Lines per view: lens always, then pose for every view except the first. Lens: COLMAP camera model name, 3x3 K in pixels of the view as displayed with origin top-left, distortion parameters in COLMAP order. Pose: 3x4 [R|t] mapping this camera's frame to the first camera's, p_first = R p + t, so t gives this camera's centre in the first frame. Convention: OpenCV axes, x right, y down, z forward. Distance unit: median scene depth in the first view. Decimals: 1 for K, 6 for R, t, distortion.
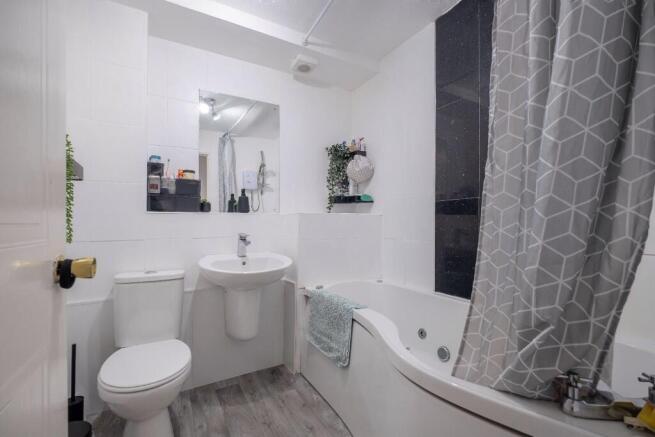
lens RADIAL K [[287.7, 0, 329.3], [0, 287.7, 221.2], [0, 0, 1]] dist [-0.008231, 0.000763]
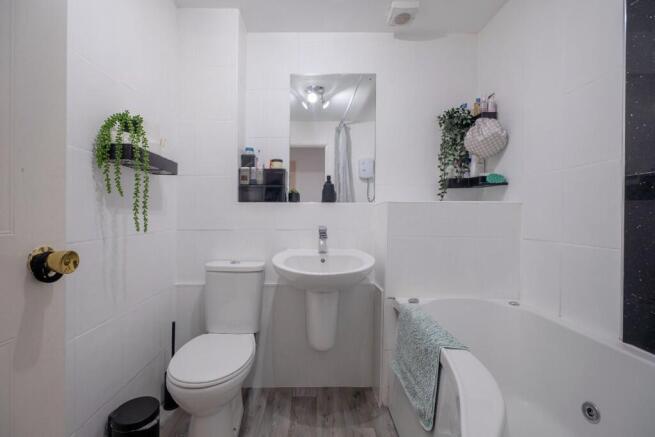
lens RADIAL K [[287.7, 0, 325.0], [0, 287.7, 214.0], [0, 0, 1]] dist [-0.008231, 0.000763]
pose [[0.872695, 0.003501, -0.488254, 0.128676], [-0.001046, 0.999985, 0.005299, 0.000918], [0.488265, -0.004114, 0.872686, 0.238534]]
